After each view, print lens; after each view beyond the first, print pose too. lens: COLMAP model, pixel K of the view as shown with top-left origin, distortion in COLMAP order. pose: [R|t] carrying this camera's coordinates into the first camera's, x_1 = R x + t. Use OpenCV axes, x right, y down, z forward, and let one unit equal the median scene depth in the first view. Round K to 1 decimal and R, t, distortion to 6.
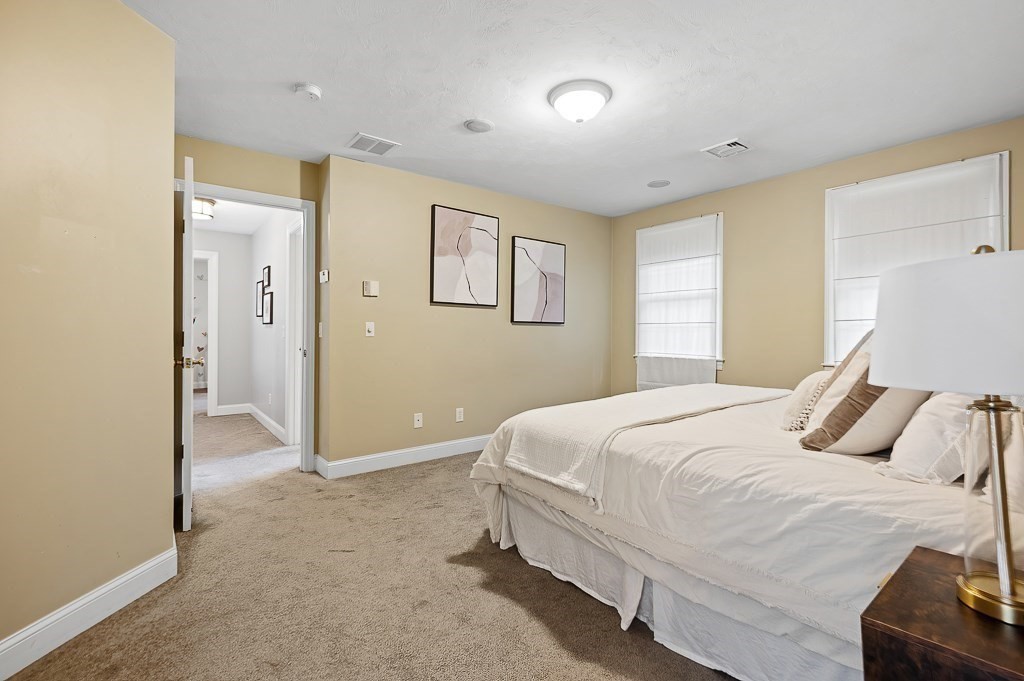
lens RADIAL K [[461.5, 0, 514.9], [0, 461.5, 333.0], [0, 0, 1]] dist [-0.003781, -0.000409]
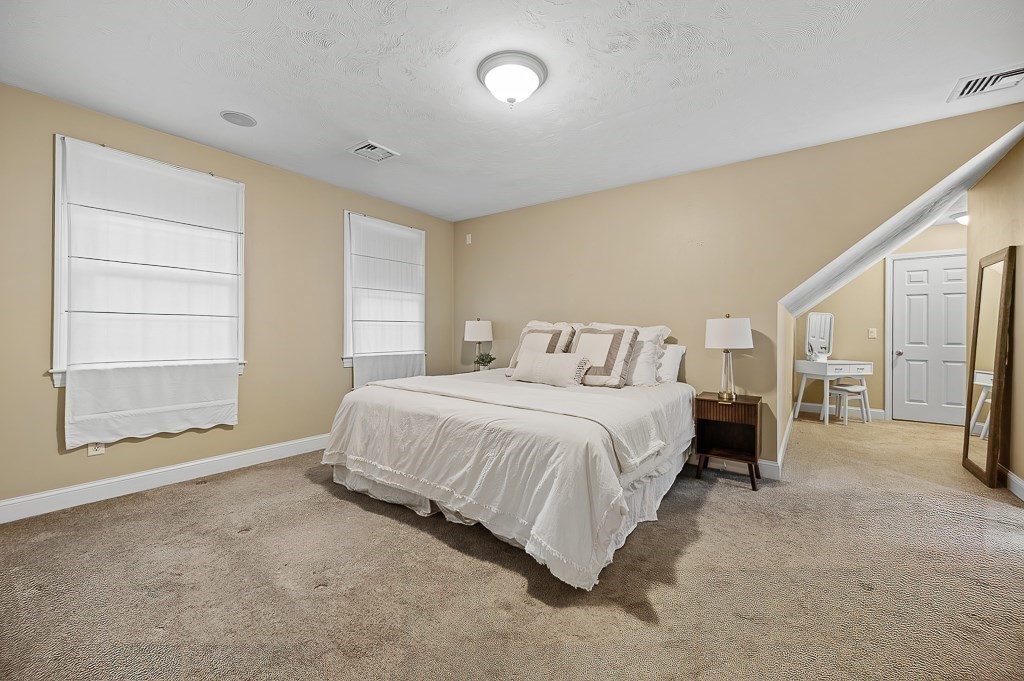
lens RADIAL K [[406.5, 0, 510.7], [0, 406.5, 332.3], [0, 0, 1]] dist [0.002299, -0.001303]
pose [[-0.263270, -0.004151, 0.964713, -0.461068], [-0.010178, 0.999947, 0.001525, -0.001649], [-0.964669, -0.009418, -0.263298, 0.872615]]
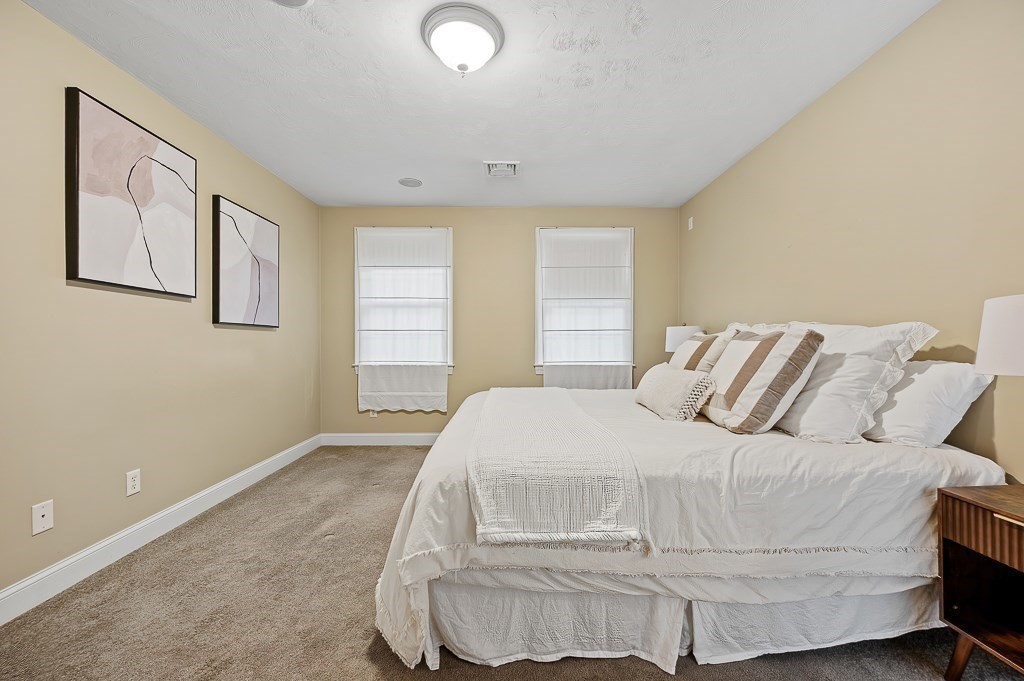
lens RADIAL K [[406.5, 0, 515.4], [0, 406.5, 350.1], [0, 0, 1]] dist [0.002299, -0.001303]
pose [[0.609660, -0.017671, 0.792466, -0.259841], [-0.000507, 0.999743, 0.022683, 0.002008], [-0.792663, -0.014231, 0.609494, 0.360728]]
